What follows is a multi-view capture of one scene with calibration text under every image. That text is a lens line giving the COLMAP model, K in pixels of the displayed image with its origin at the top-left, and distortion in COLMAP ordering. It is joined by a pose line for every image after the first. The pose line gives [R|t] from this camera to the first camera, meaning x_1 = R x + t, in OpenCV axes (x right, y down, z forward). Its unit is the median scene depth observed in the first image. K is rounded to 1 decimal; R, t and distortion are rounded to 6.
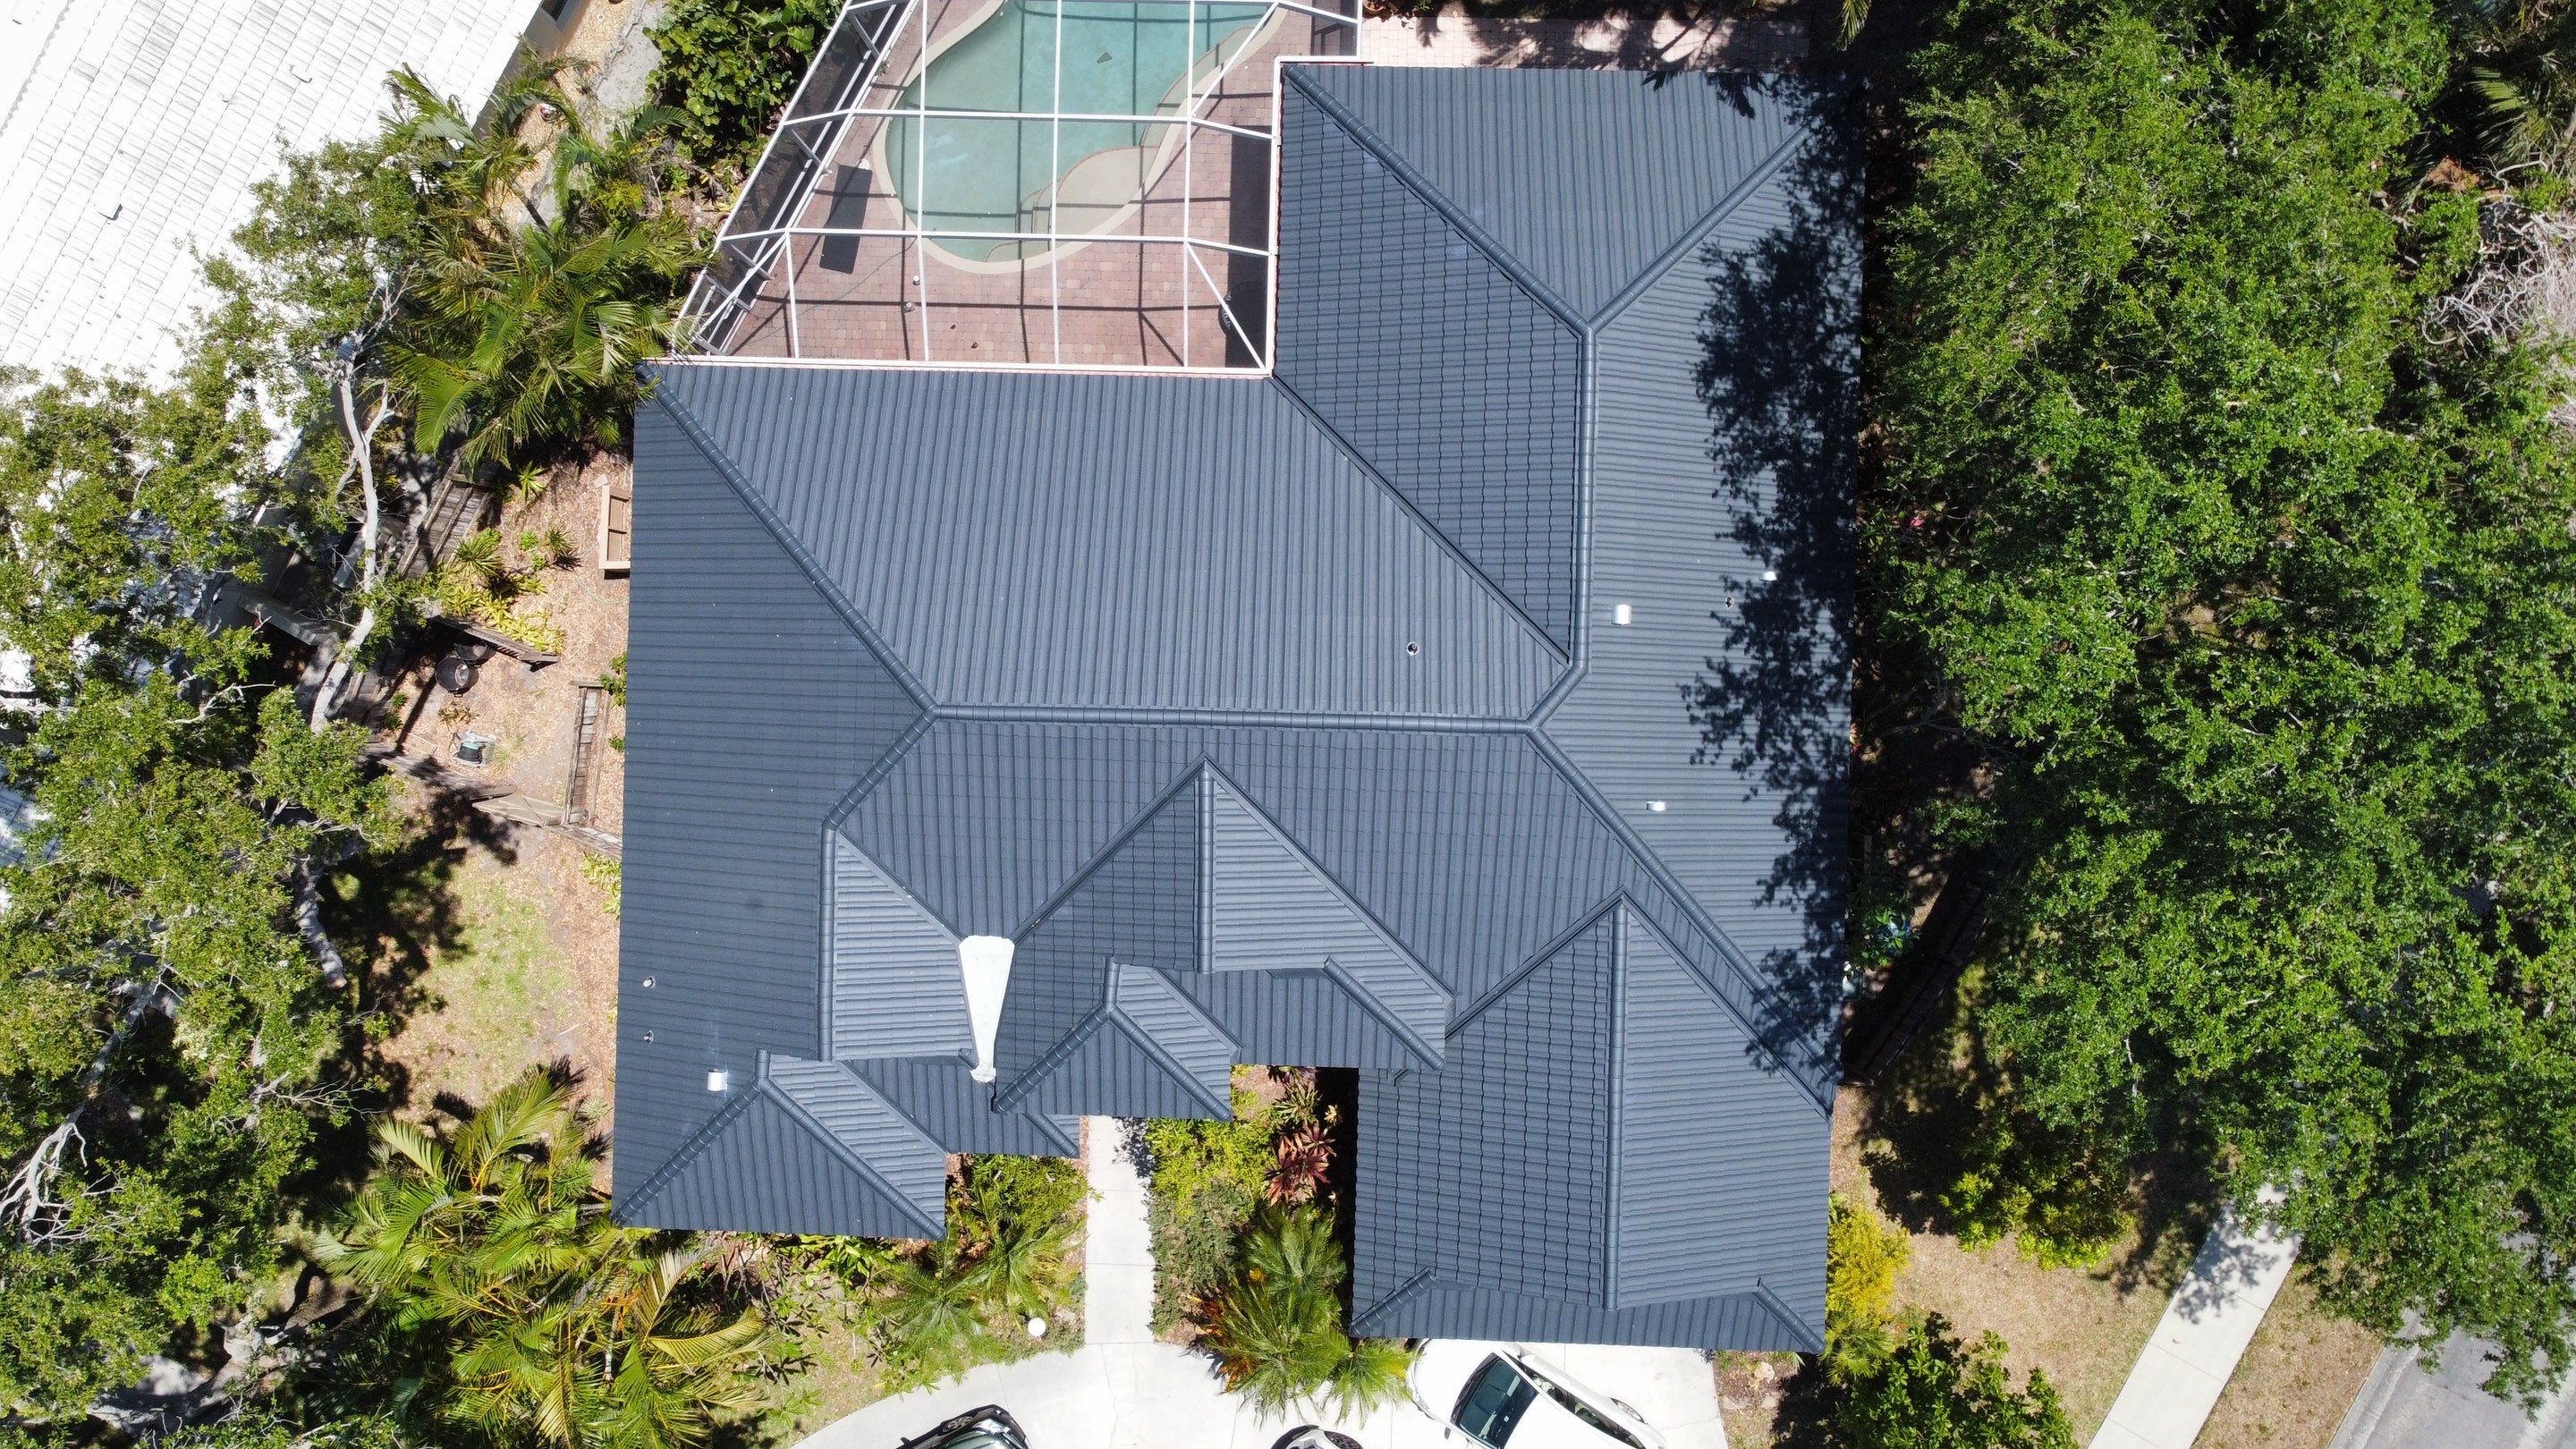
lens RADIAL K [[1932.0, 0, 1262.5], [0, 1932.0, 698.5], [0, 0, 1]] dist [0.005829, -0.015539]
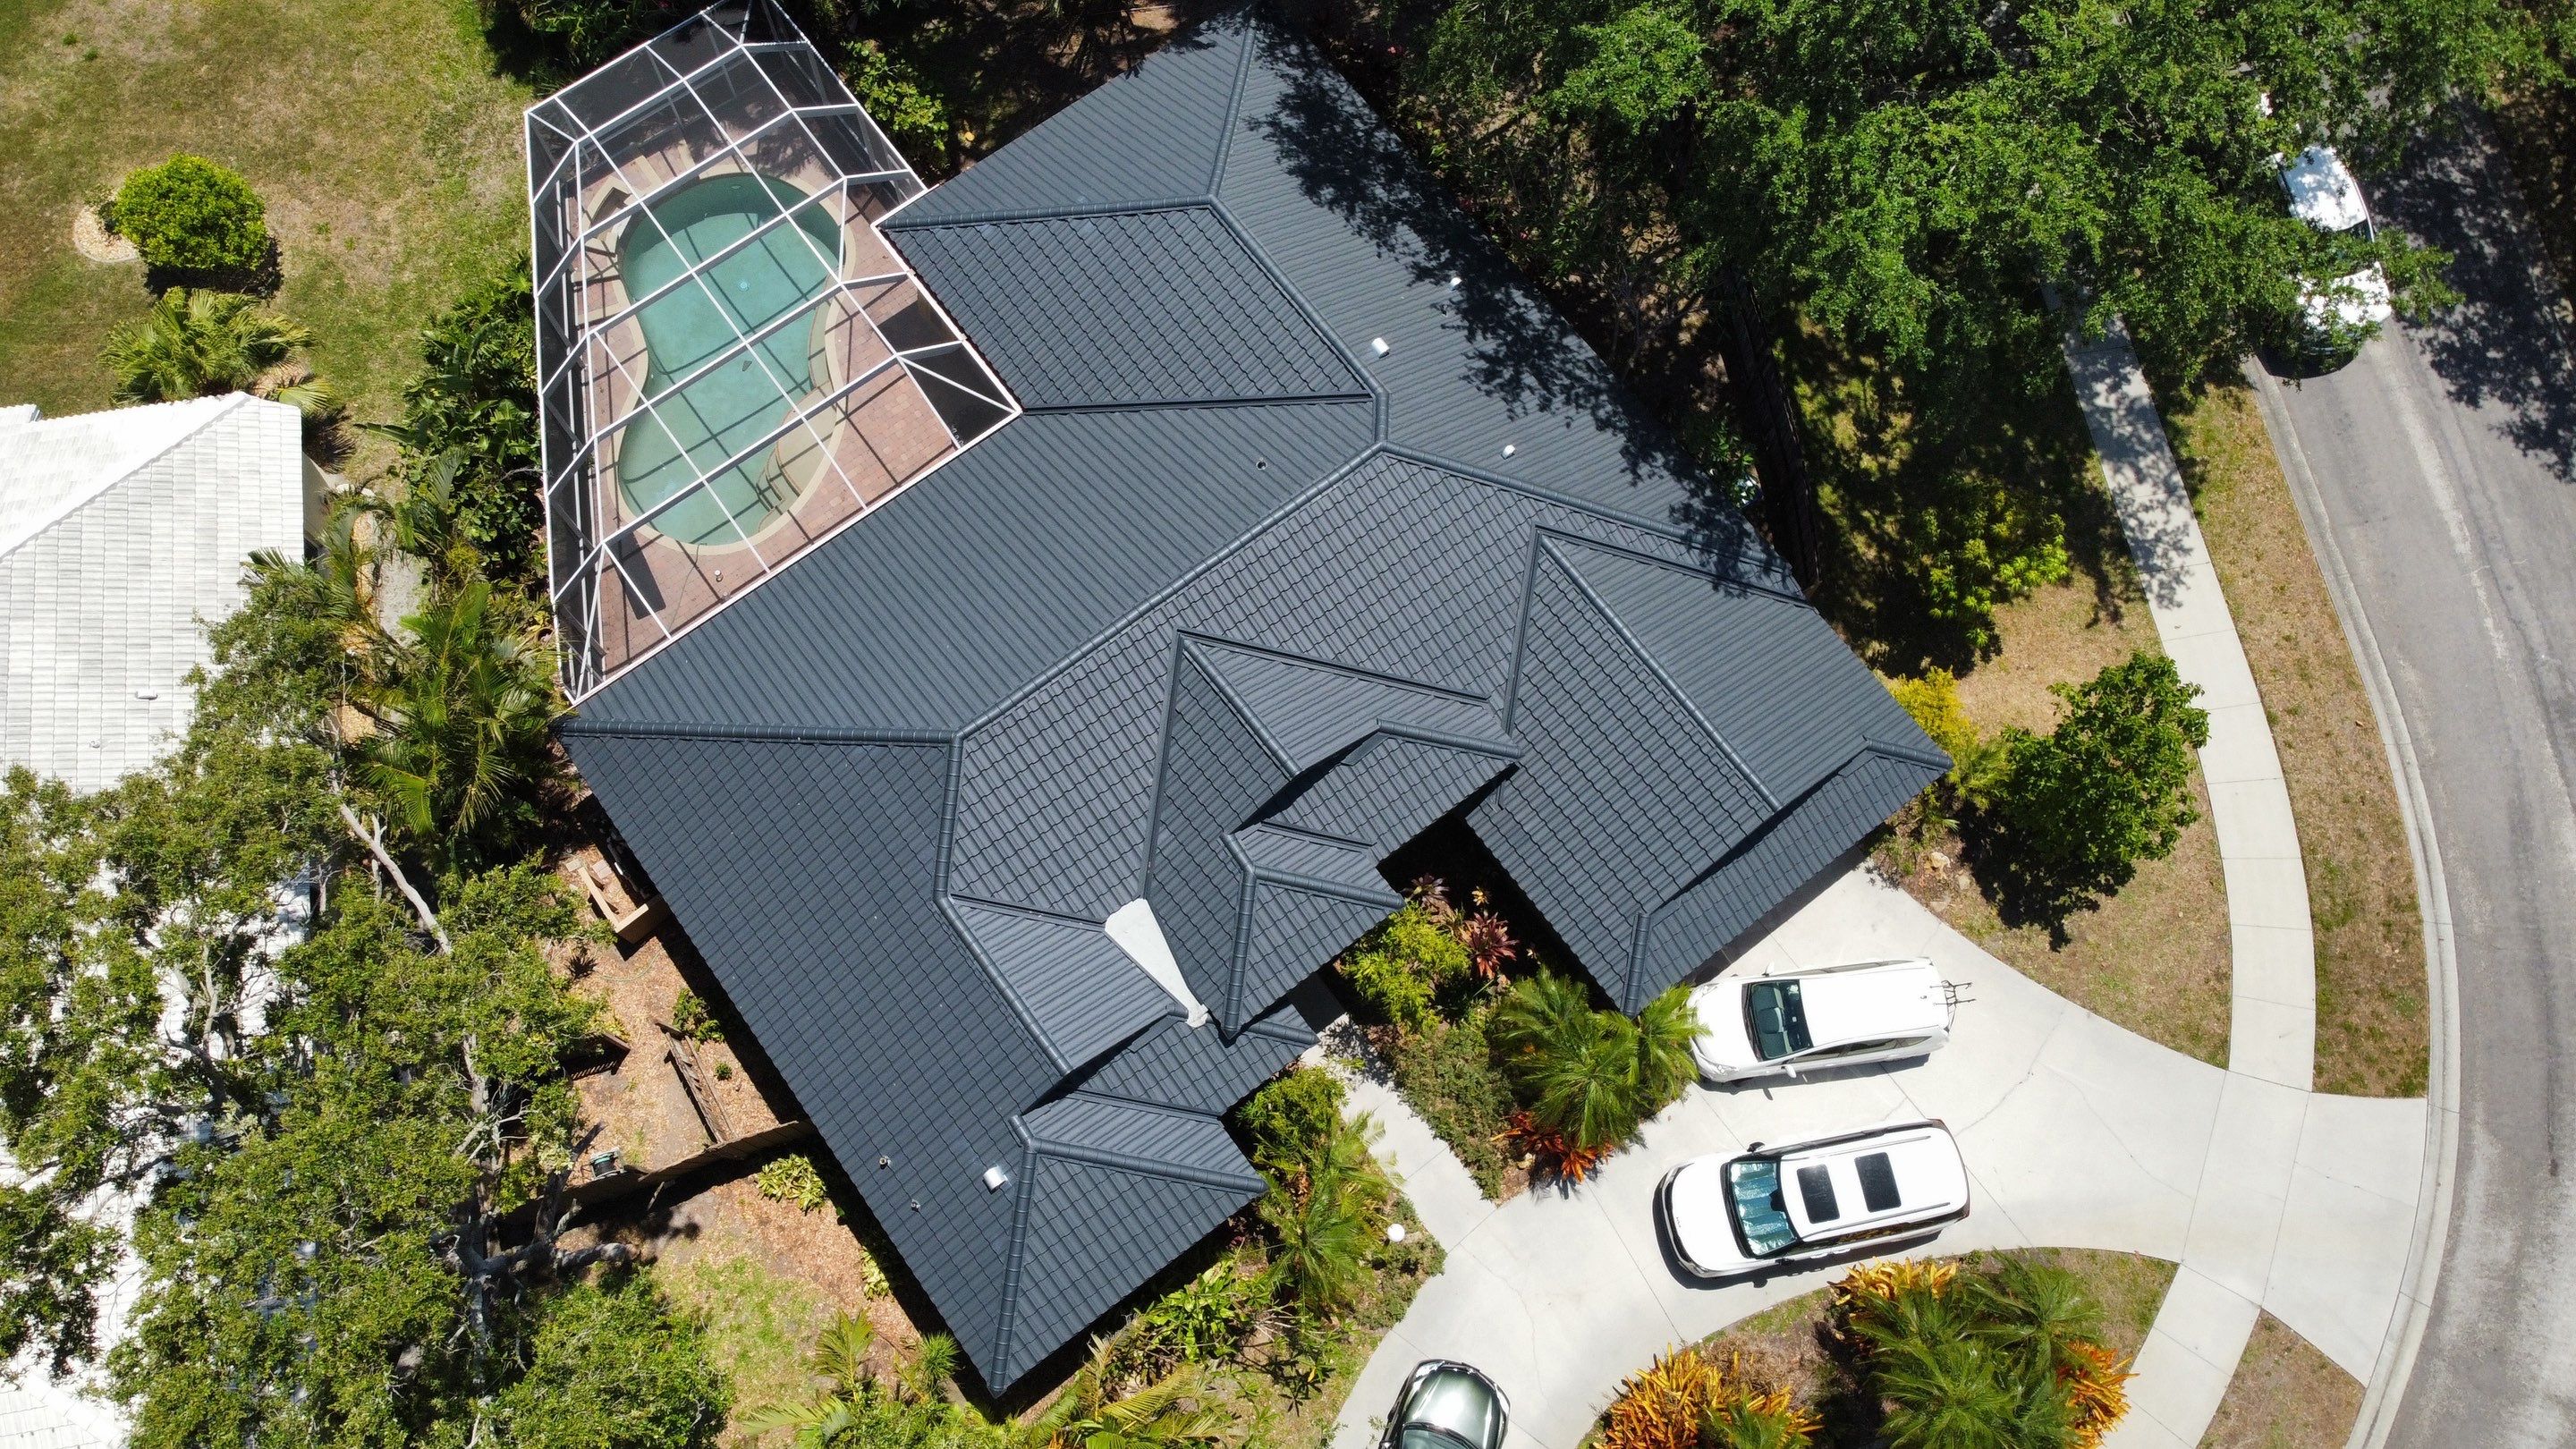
lens RADIAL K [[1932.0, 0, 1269.8], [0, 1932.0, 708.8], [0, 0, 1]] dist [0.005829, -0.015539]
pose [[0.780379, -0.584209, 0.222956, -0.246909], [0.624888, 0.741645, -0.243880, 0.345727], [-0.022877, 0.329641, 0.943829, -0.044810]]
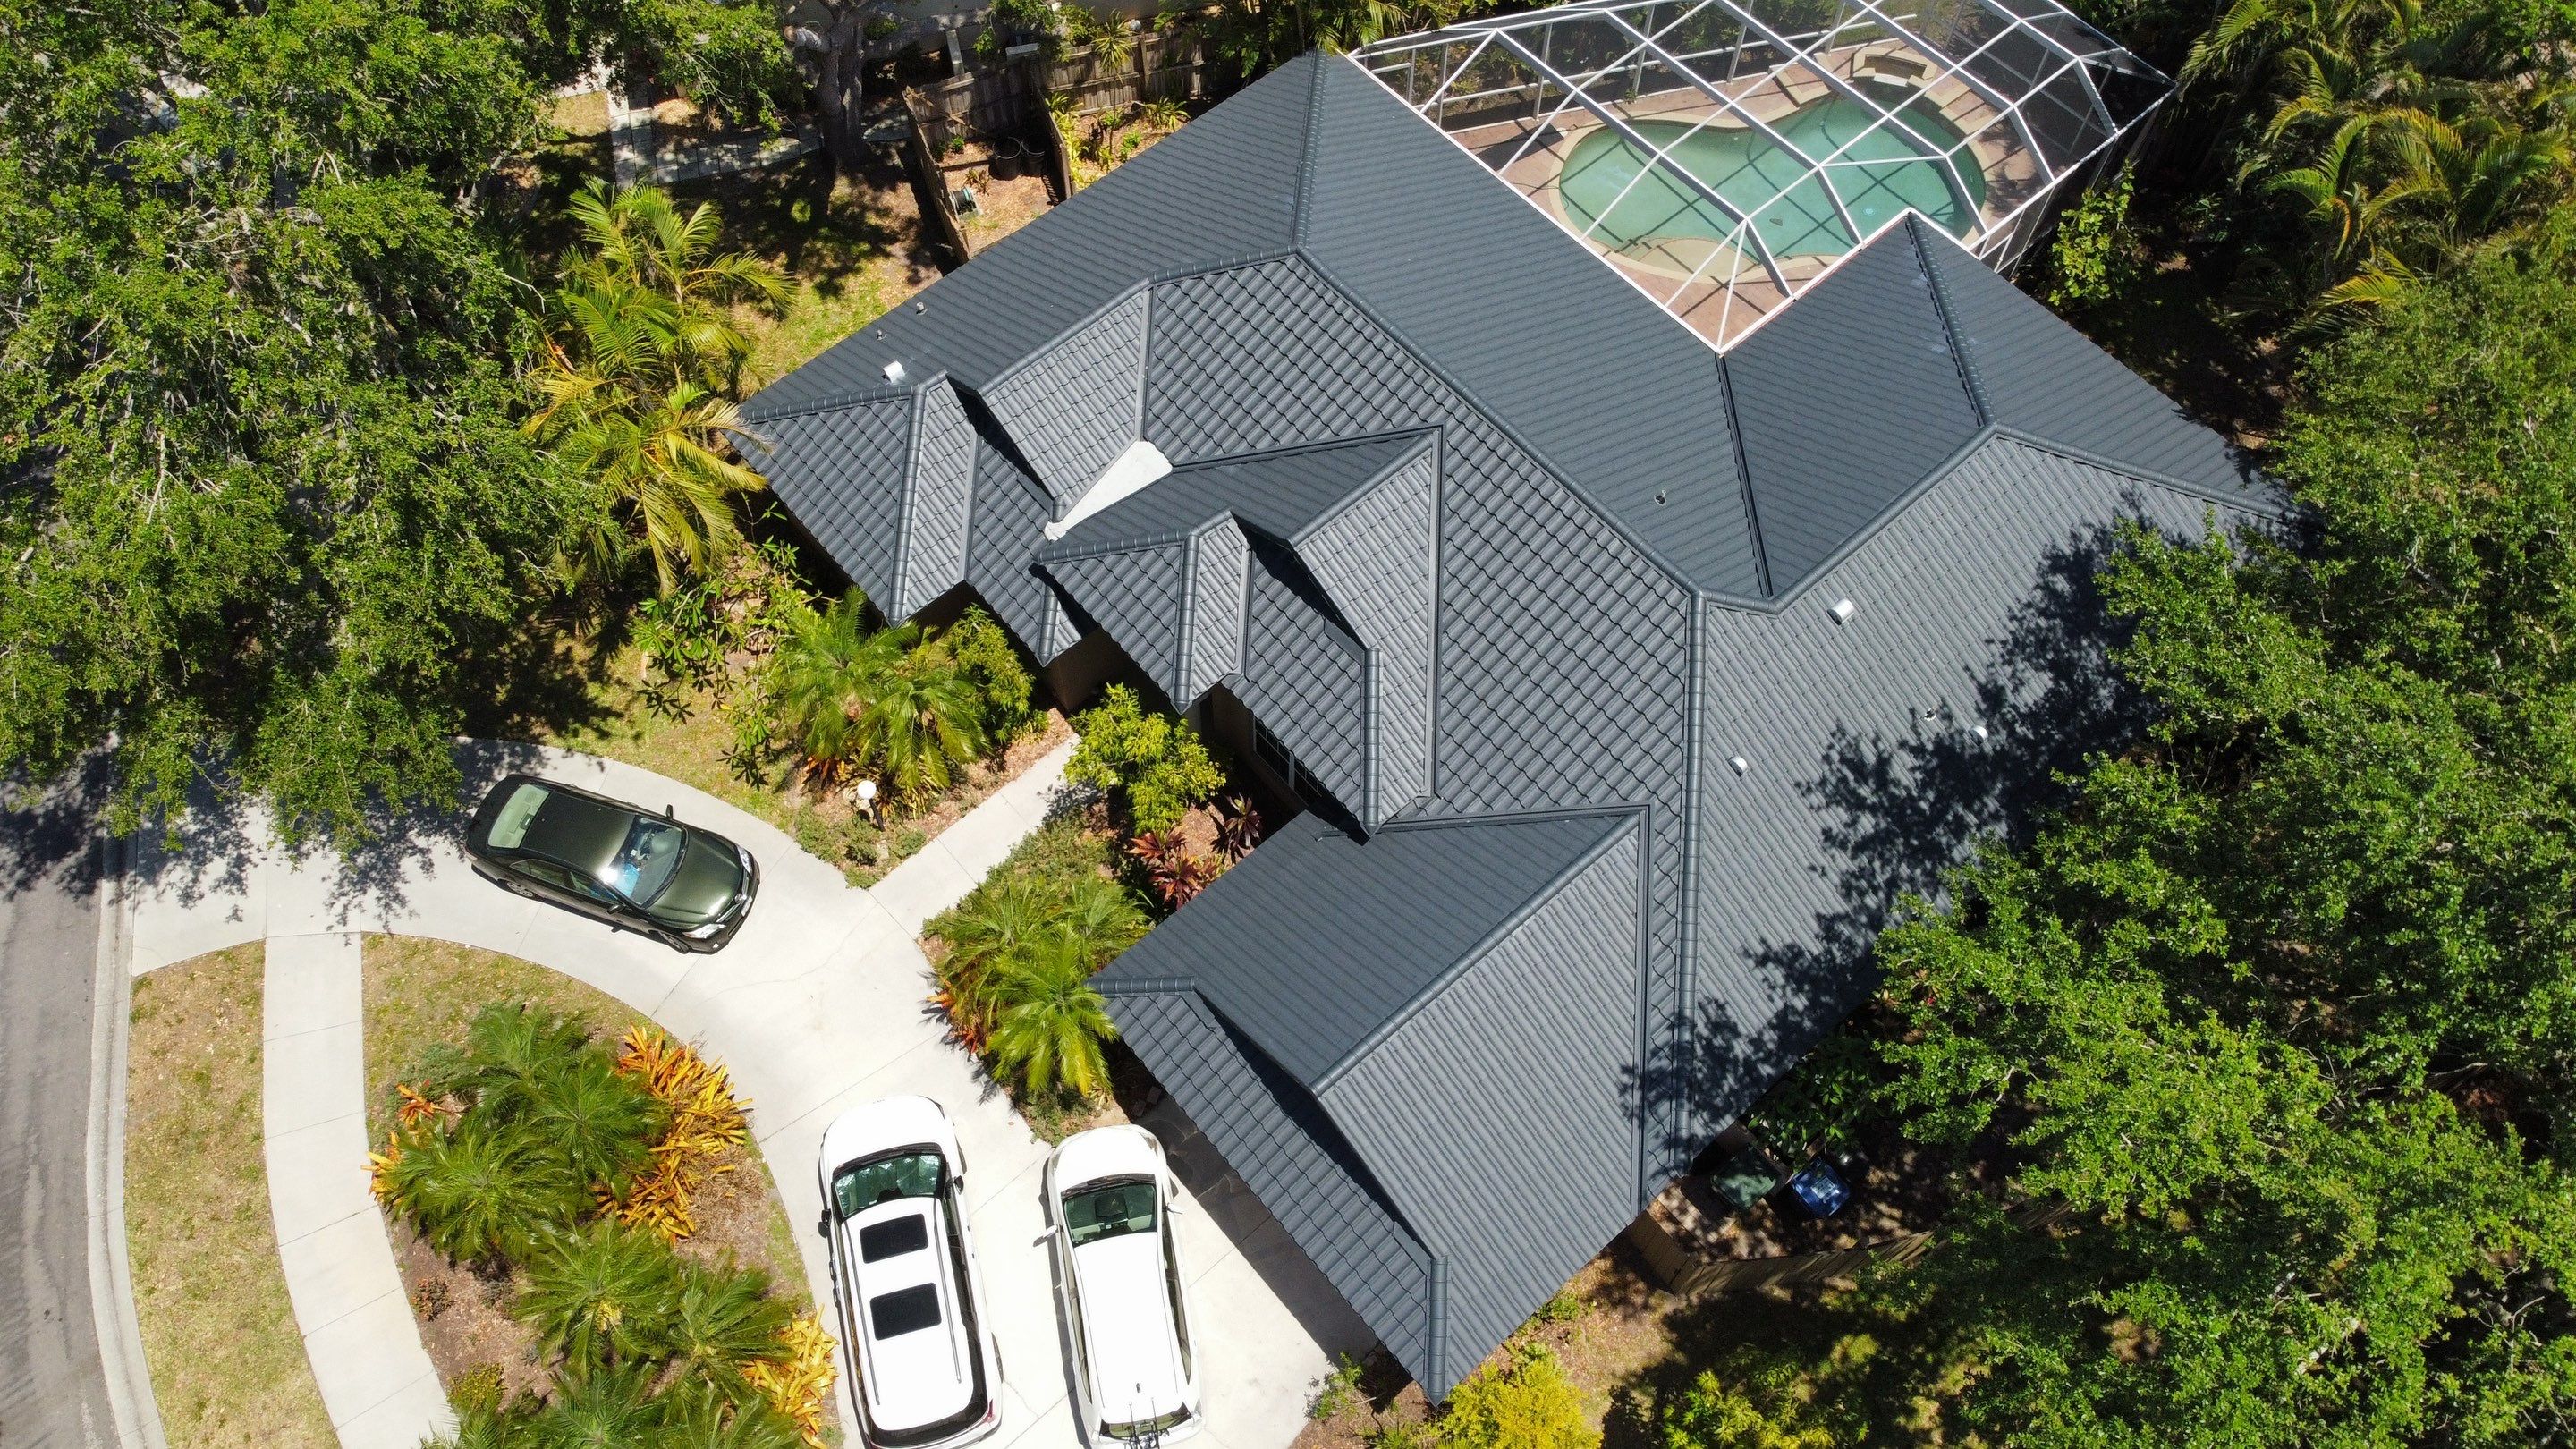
lens RADIAL K [[1932.0, 0, 1241.6], [0, 1932.0, 692.1], [0, 0, 1]] dist [0.005829, -0.015539]
pose [[0.669177, 0.649788, -0.360525, 0.339409], [-0.743072, 0.589547, -0.316668, 0.487396], [0.006780, 0.479803, 0.877350, 0.143544]]
